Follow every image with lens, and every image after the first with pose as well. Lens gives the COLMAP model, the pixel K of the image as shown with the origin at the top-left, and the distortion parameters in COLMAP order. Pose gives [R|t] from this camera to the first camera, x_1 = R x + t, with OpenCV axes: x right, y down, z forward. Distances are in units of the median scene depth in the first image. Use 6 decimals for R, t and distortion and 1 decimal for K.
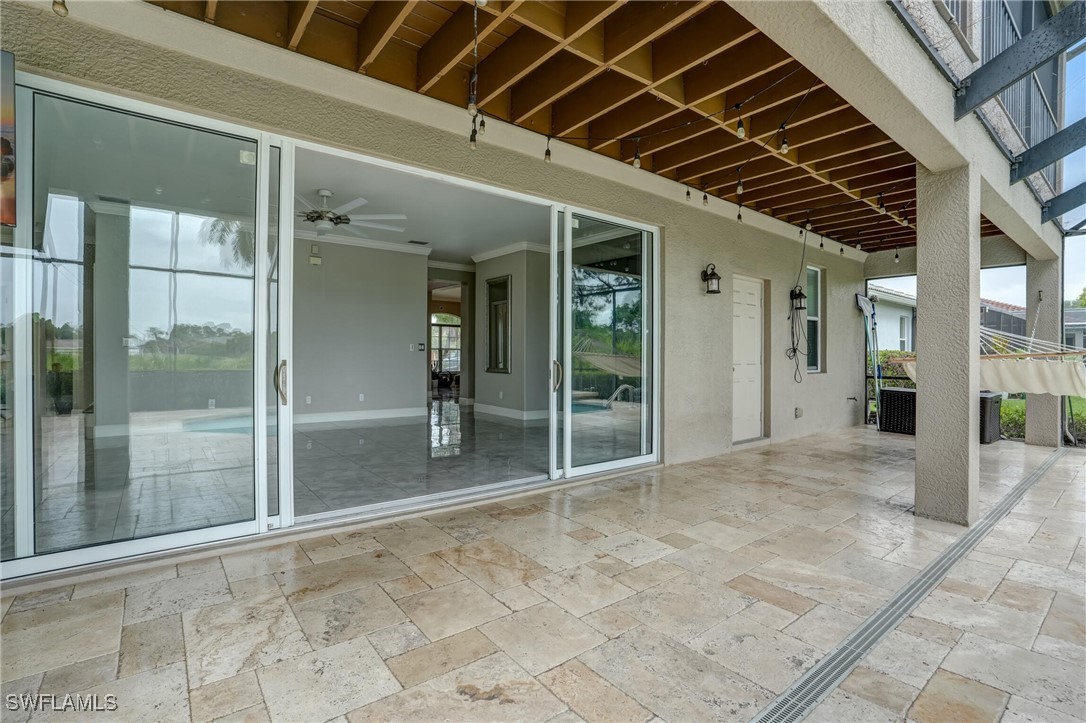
lens RADIAL K [[512.0, 0, 544.1], [0, 512.0, 360.1], [0, 0, 1]] dist [-0.070898, 0.026912]
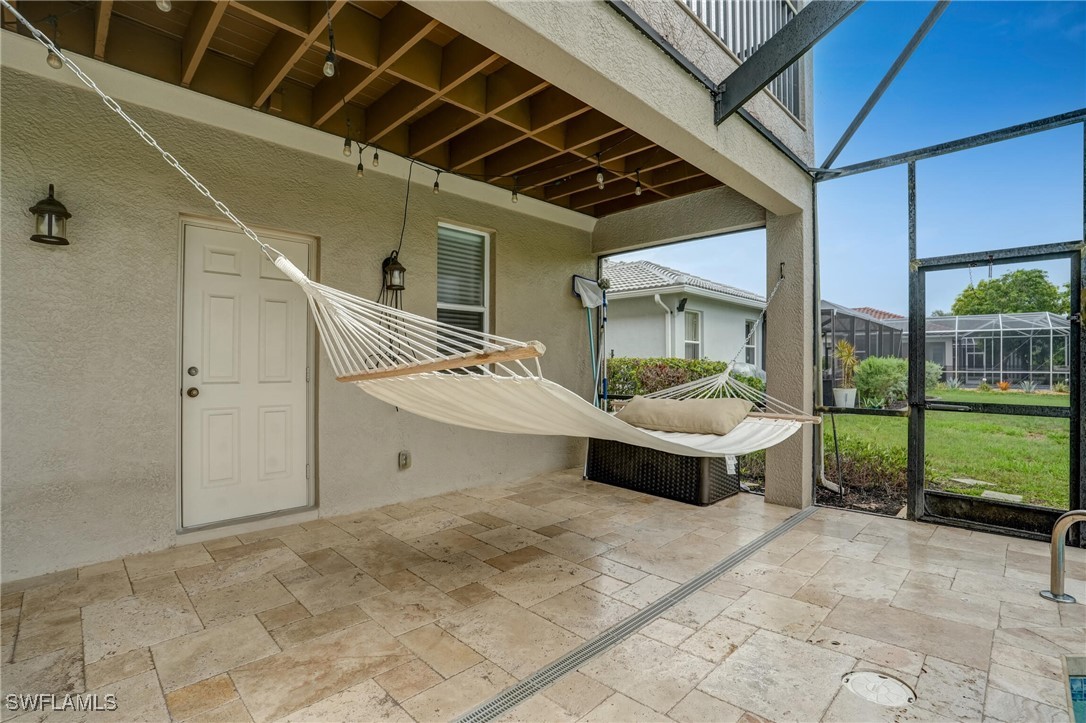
lens RADIAL K [[512.0, 0, 544.1], [0, 512.0, 360.1], [0, 0, 1]] dist [-0.070898, 0.026912]
pose [[0.992242, 0.000478, 0.124319, 0.540995], [0.001714, 0.999845, -0.017520, -0.004788], [-0.124308, 0.017598, 0.992088, 0.335530]]
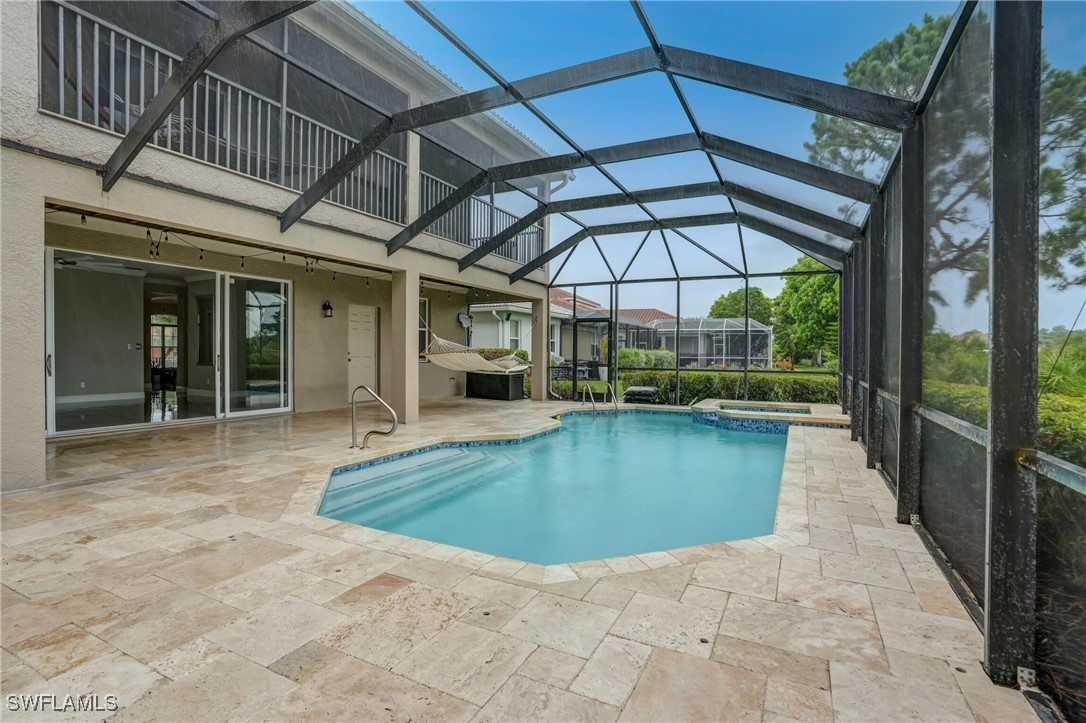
lens RADIAL K [[512.0, 0, 544.1], [0, 512.0, 360.1], [0, 0, 1]] dist [-0.070898, 0.026912]
pose [[0.905303, -0.008091, 0.424690, 0.187117], [0.005841, 0.999961, 0.006601, 0.008329], [-0.424727, -0.003495, 0.905315, -0.669565]]
